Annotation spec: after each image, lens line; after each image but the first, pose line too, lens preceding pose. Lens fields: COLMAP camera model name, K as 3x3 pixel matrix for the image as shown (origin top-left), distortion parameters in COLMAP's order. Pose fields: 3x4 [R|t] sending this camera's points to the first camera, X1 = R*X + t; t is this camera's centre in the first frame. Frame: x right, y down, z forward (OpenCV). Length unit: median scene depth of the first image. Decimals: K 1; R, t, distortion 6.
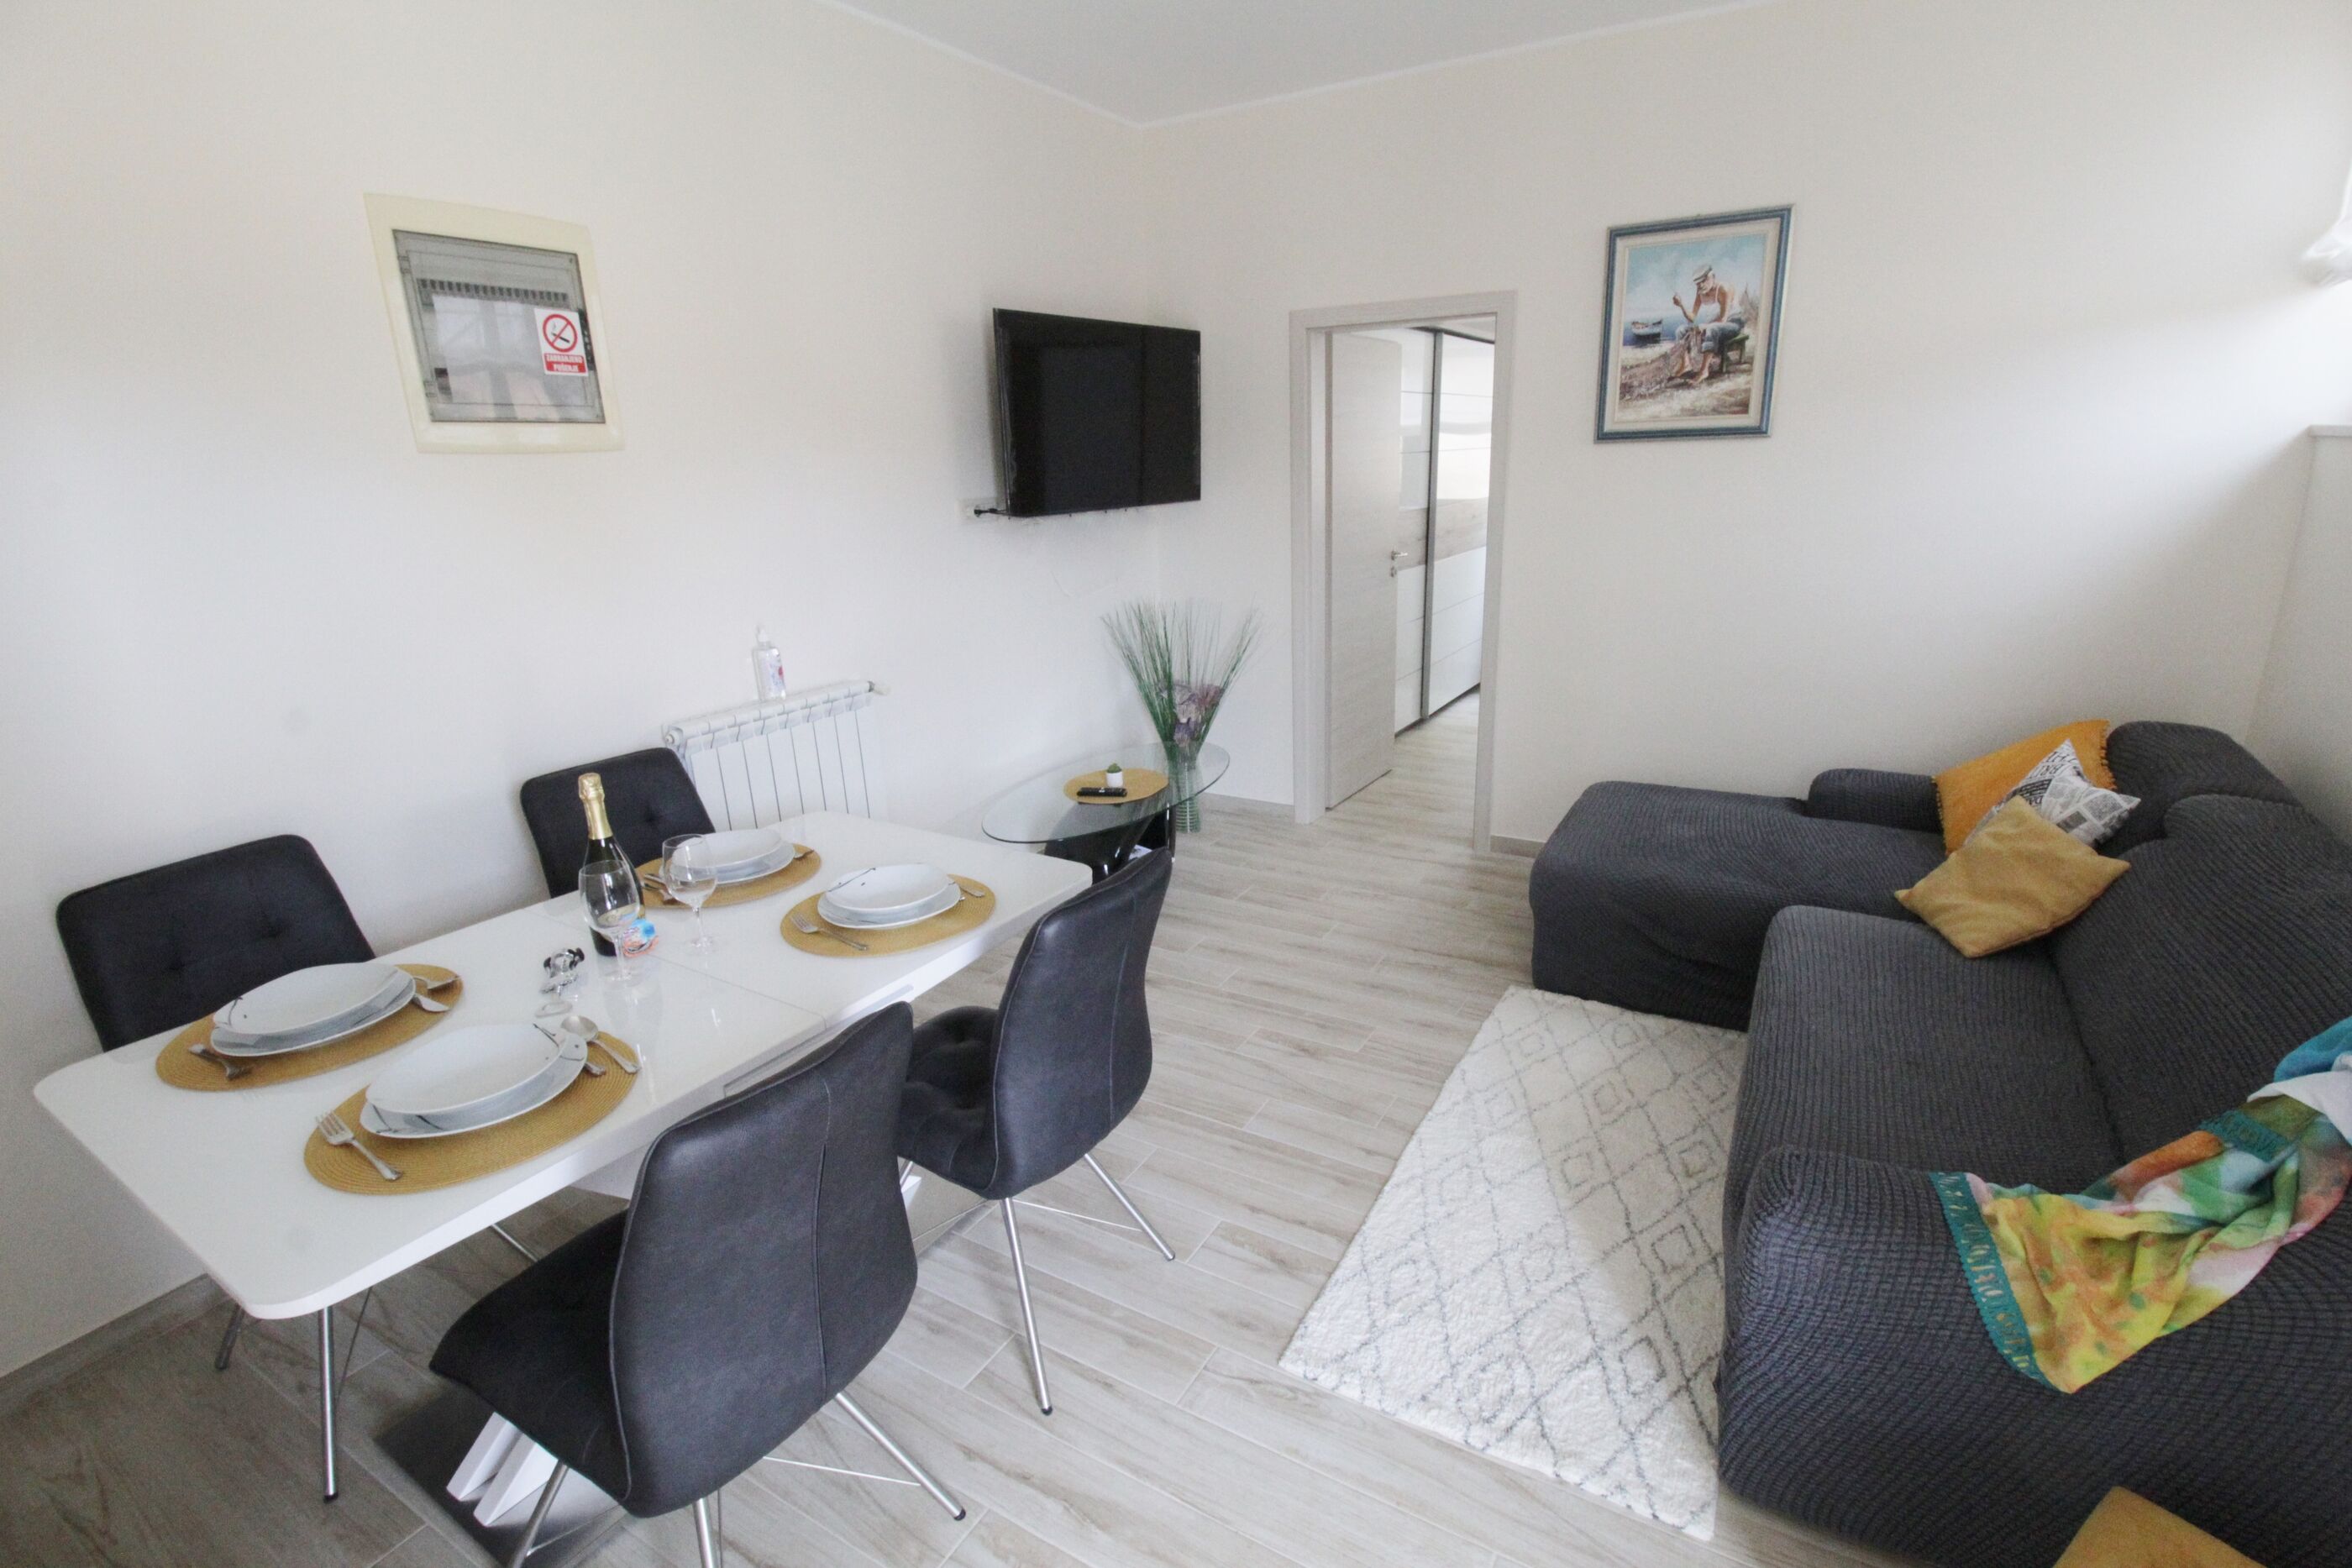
lens RADIAL K [[1096.1, 0, 1205.4], [0, 1096.1, 795.3], [0, 0, 1]] dist [-0.001553, -0.011614]
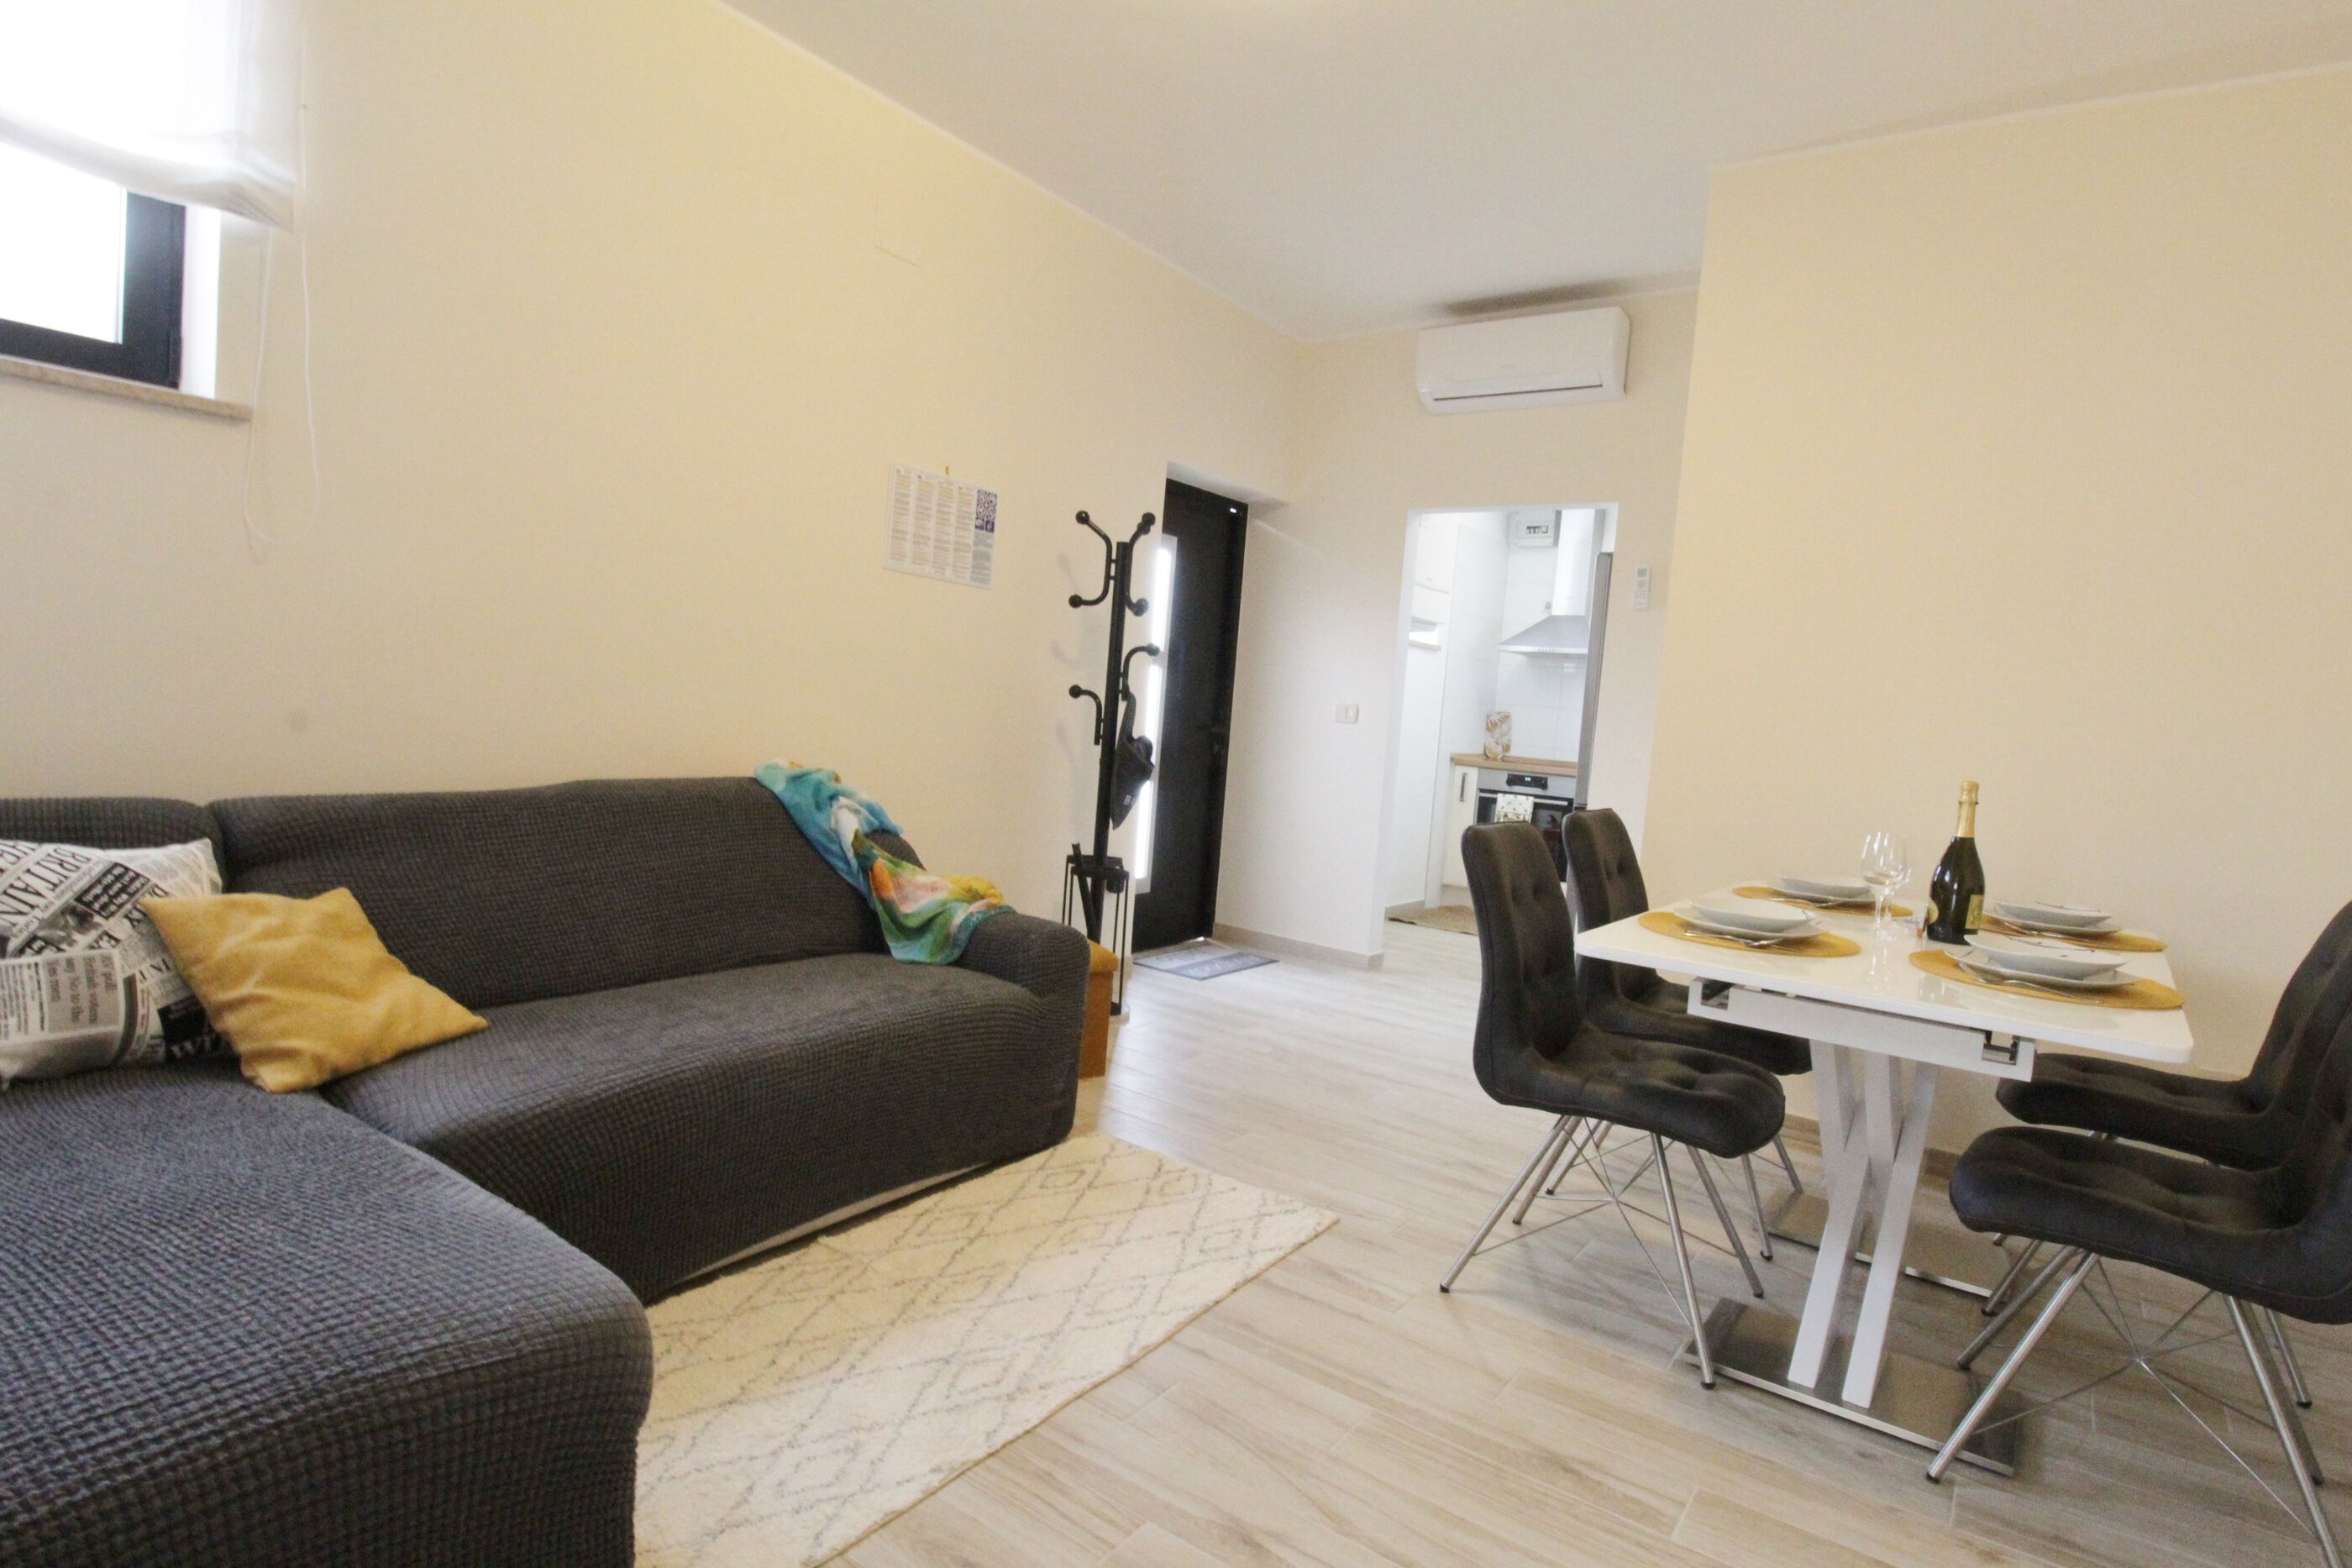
lens RADIAL K [[1192.9, 0, 1209.9], [0, 1192.9, 797.3], [0, 0, 1]] dist [-0.000489, -0.010883]
pose [[-0.995075, -0.052735, 0.083937, 0.097067], [-0.018420, 0.930373, 0.366152, -0.328826], [-0.097401, 0.362803, -0.926762, 1.641098]]
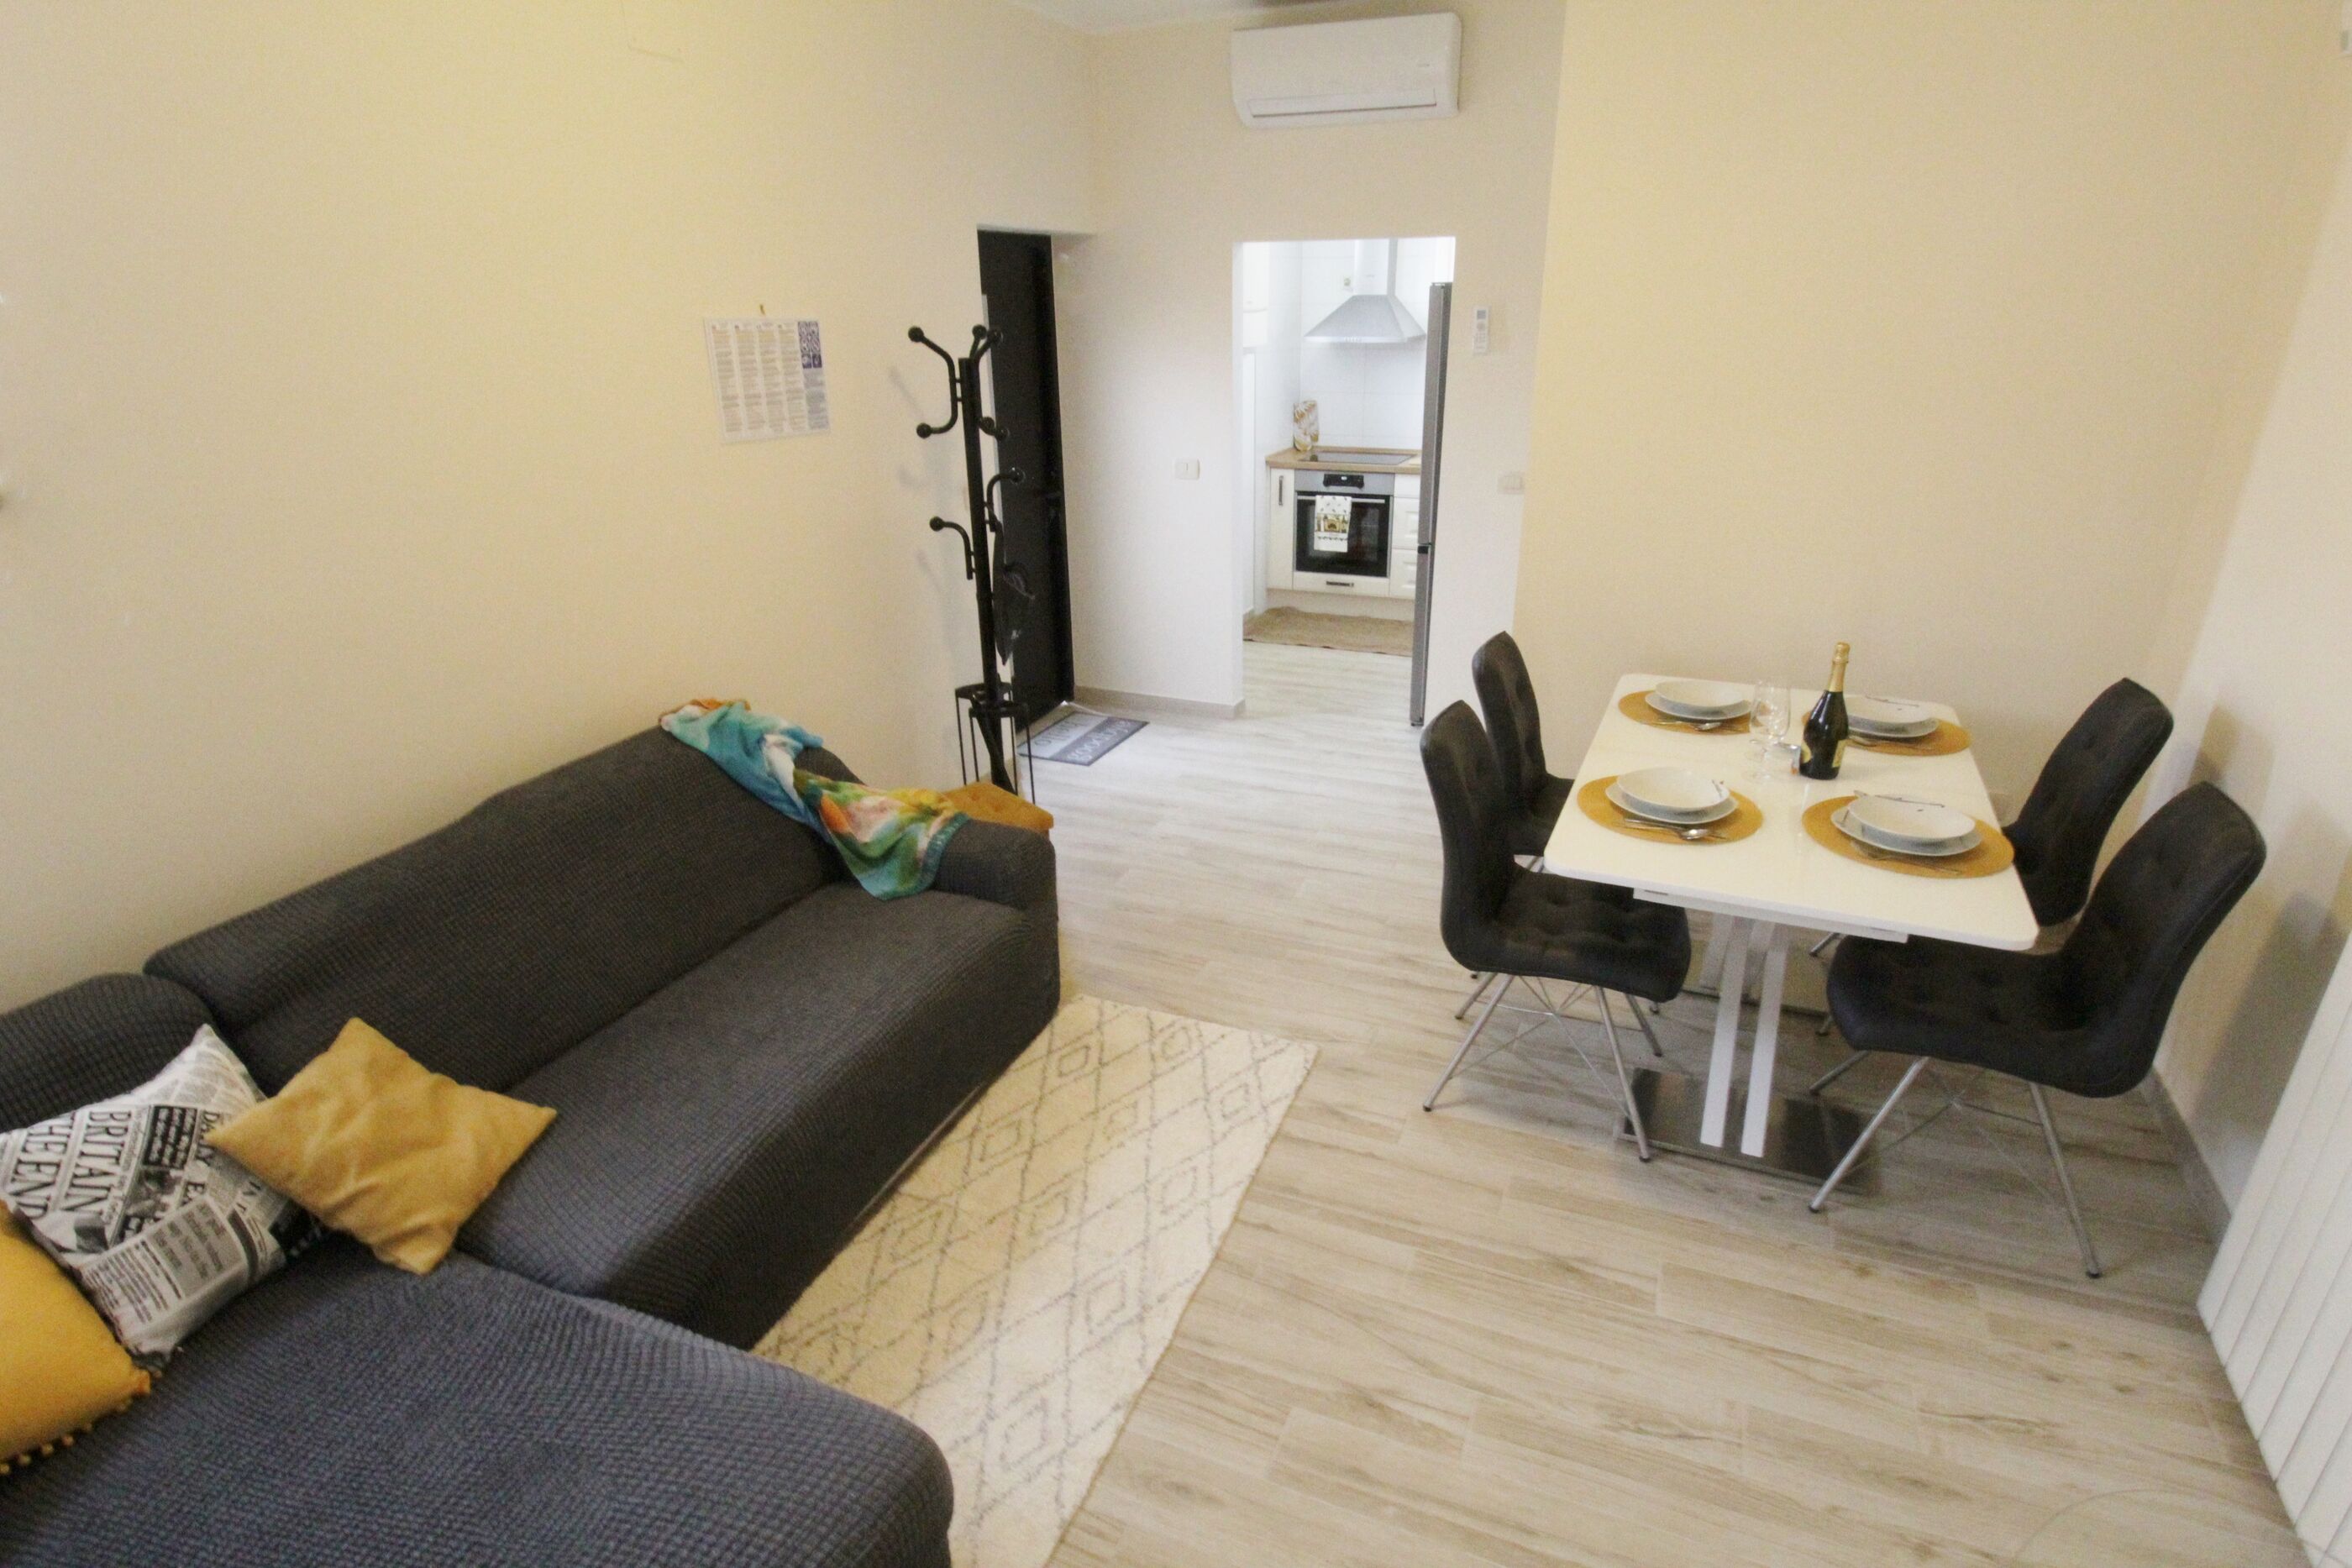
lens RADIAL K [[1192.9, 0, 1208.9], [0, 1192.9, 797.0], [0, 0, 1]] dist [-0.000489, -0.010883]
pose [[-0.990394, 0.088539, -0.106209, 0.274101], [-0.000370, 0.766407, 0.642355, -0.590215], [0.138273, 0.636224, -0.759012, 1.540599]]
